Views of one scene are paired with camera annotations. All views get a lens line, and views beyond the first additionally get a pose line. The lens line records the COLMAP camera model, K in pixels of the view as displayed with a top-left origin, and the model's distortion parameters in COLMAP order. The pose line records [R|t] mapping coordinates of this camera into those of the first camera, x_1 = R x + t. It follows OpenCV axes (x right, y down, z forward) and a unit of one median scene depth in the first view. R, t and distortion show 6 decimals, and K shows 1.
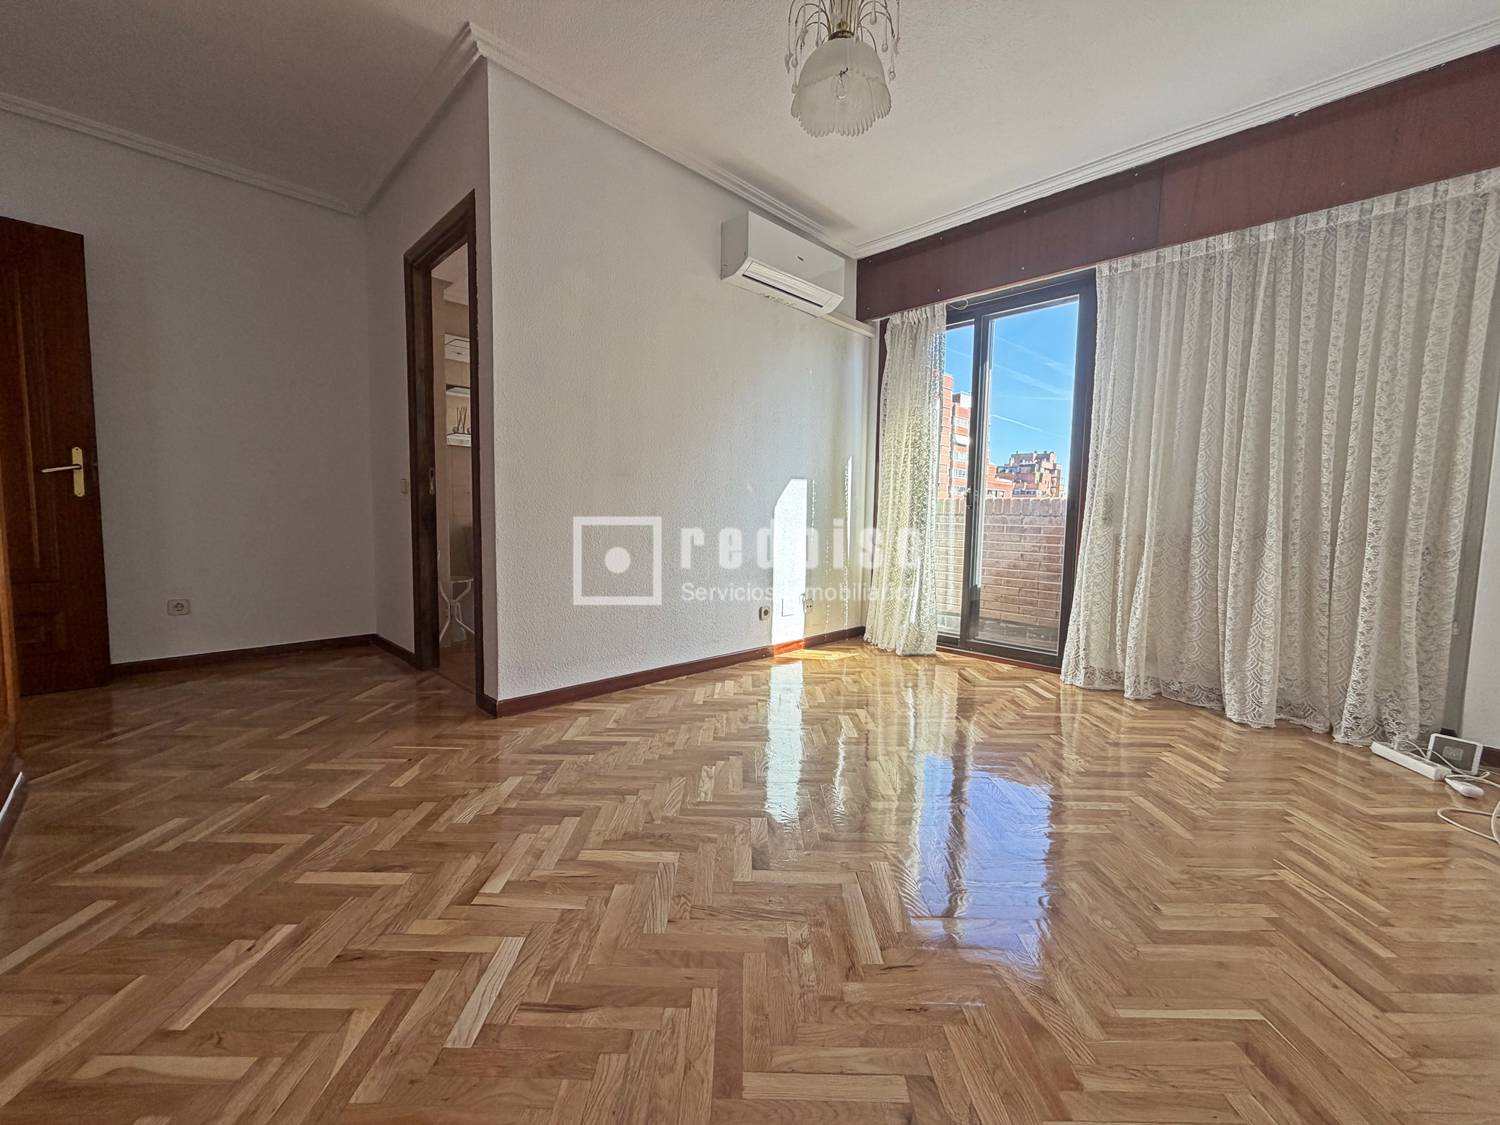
lens RADIAL K [[591.4, 0, 723.3], [0, 591.4, 560.4], [0, 0, 1]] dist [-0.000349, 0.000059]
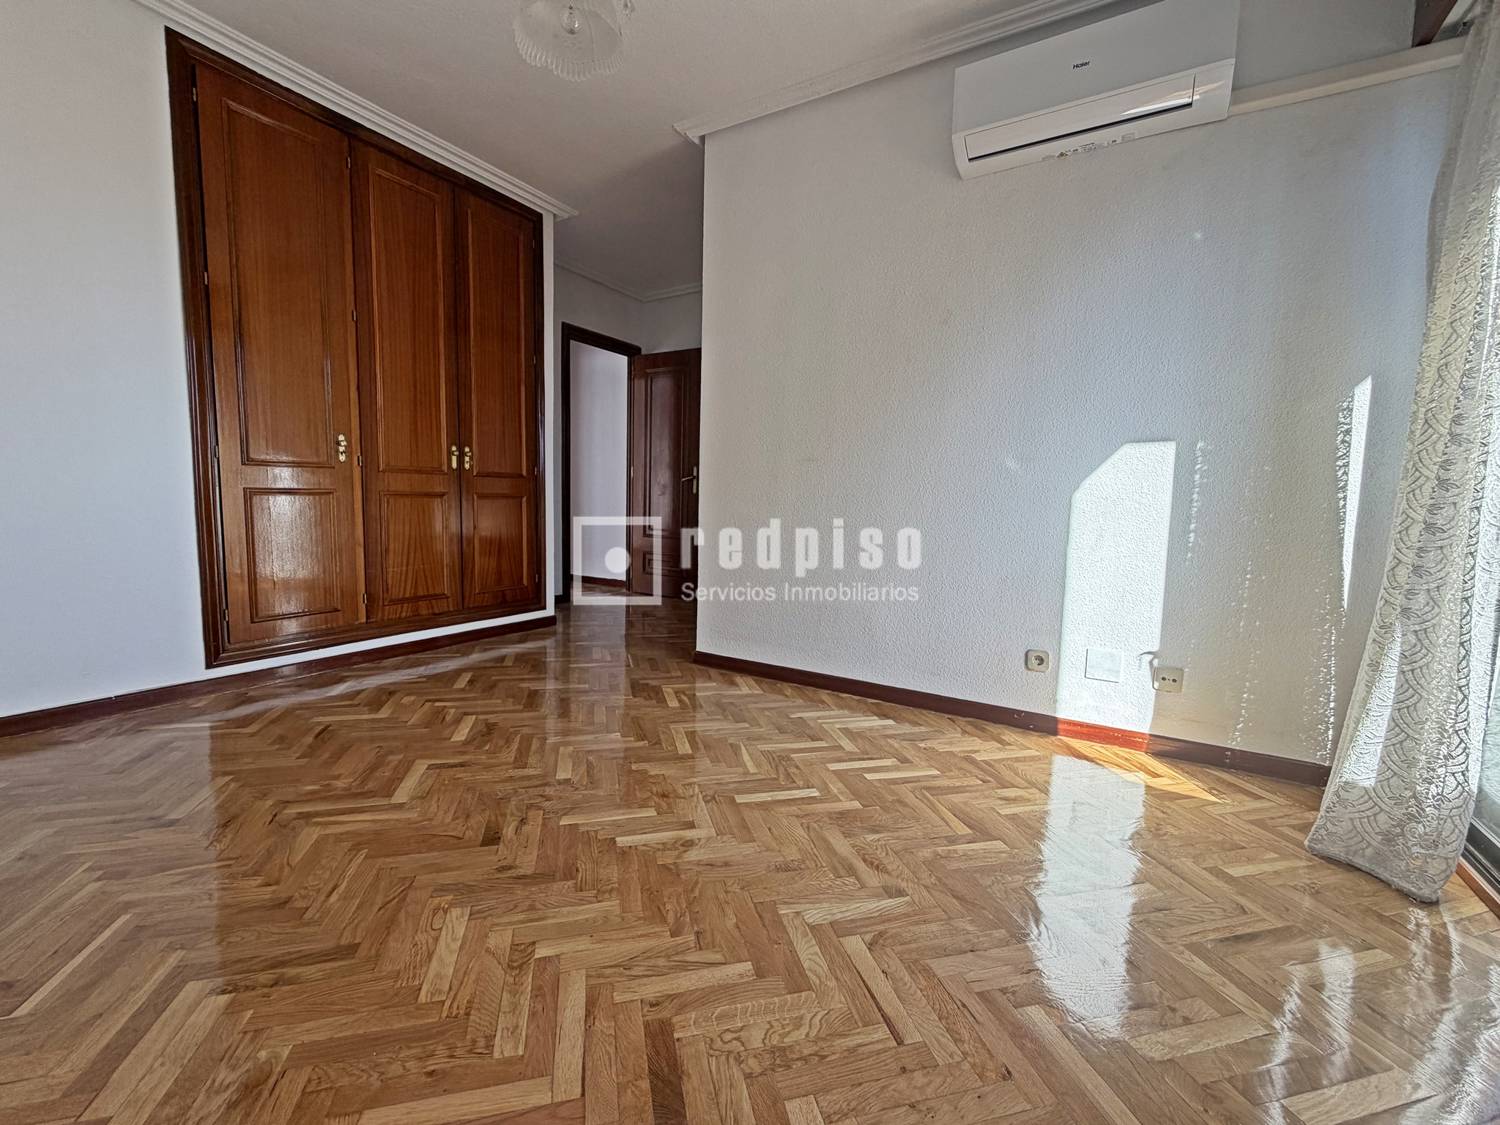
lens RADIAL K [[604.3, 0, 745.8], [0, 604.3, 560.3], [0, 0, 1]] dist [0.000818, -0.000247]
pose [[0.282495, 0.087098, -0.955307, 0.770713], [-0.099958, 0.993121, 0.060987, -0.034490], [0.954047, 0.078262, 0.289258, 0.655805]]
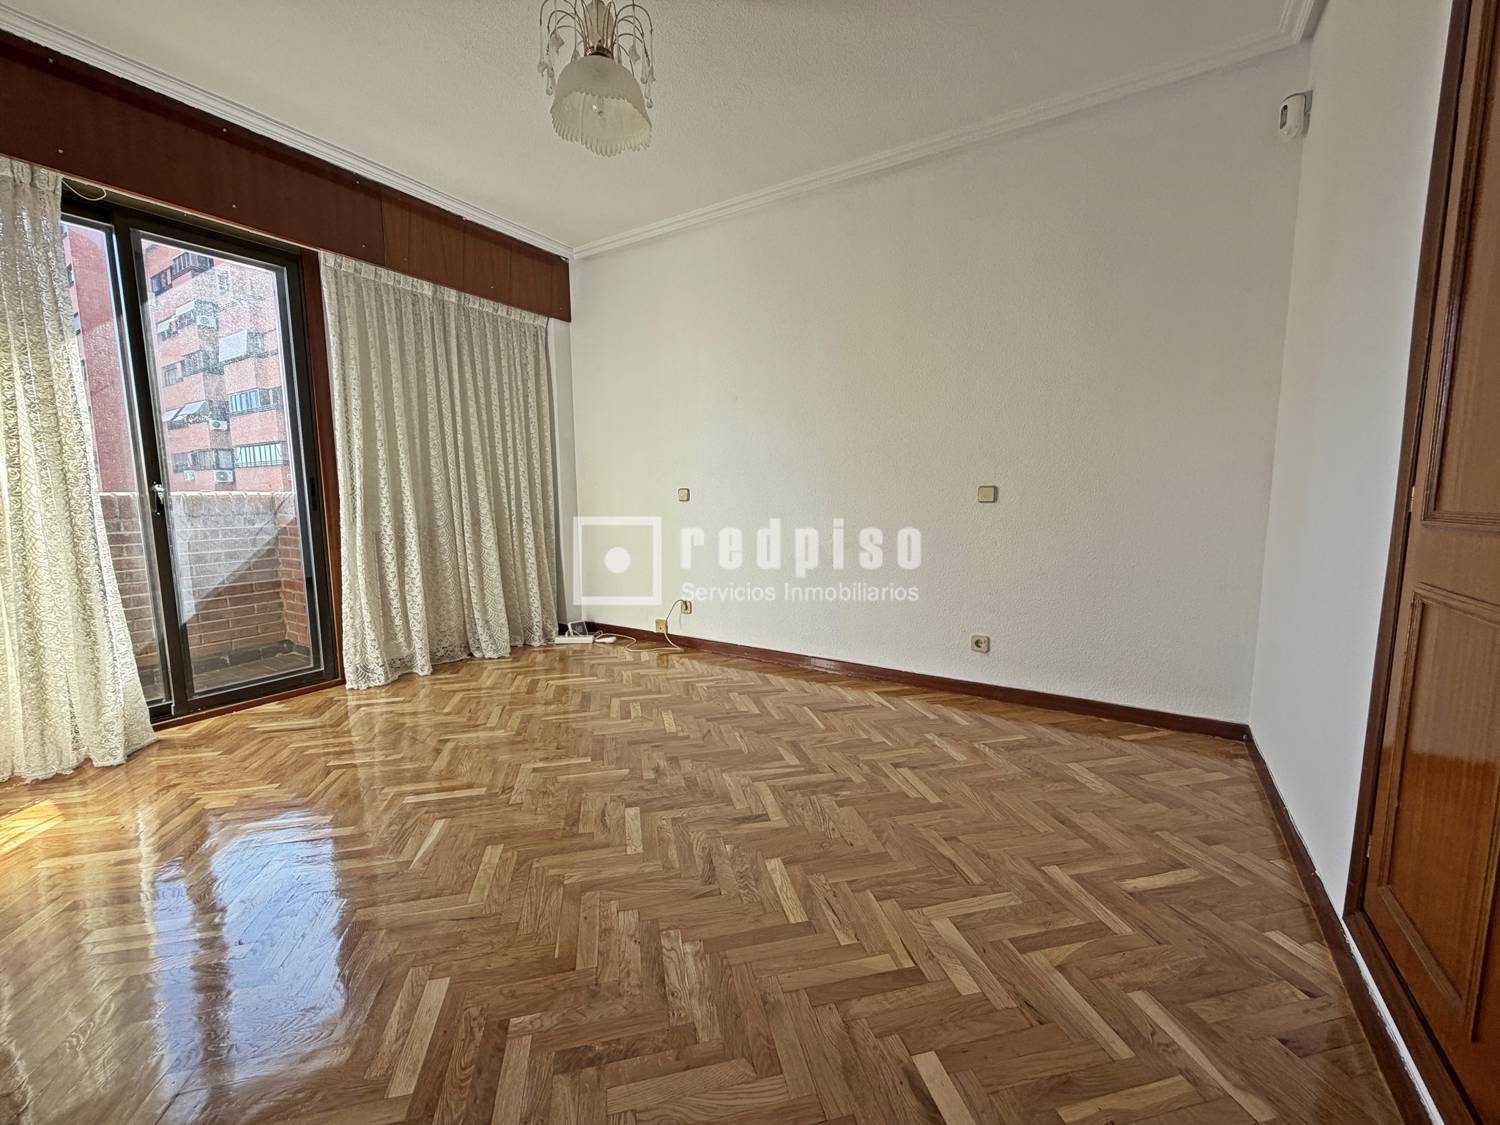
lens RADIAL K [[617.1, 0, 750.0], [0, 617.1, 562.5], [0, 0, 1]] dist [-0.000257, -0.000247]
pose [[-0.249912, -0.133630, 0.959003, -0.591618], [0.081667, 0.983993, 0.158394, -0.118435], [-0.964819, 0.117903, -0.234998, 0.678822]]
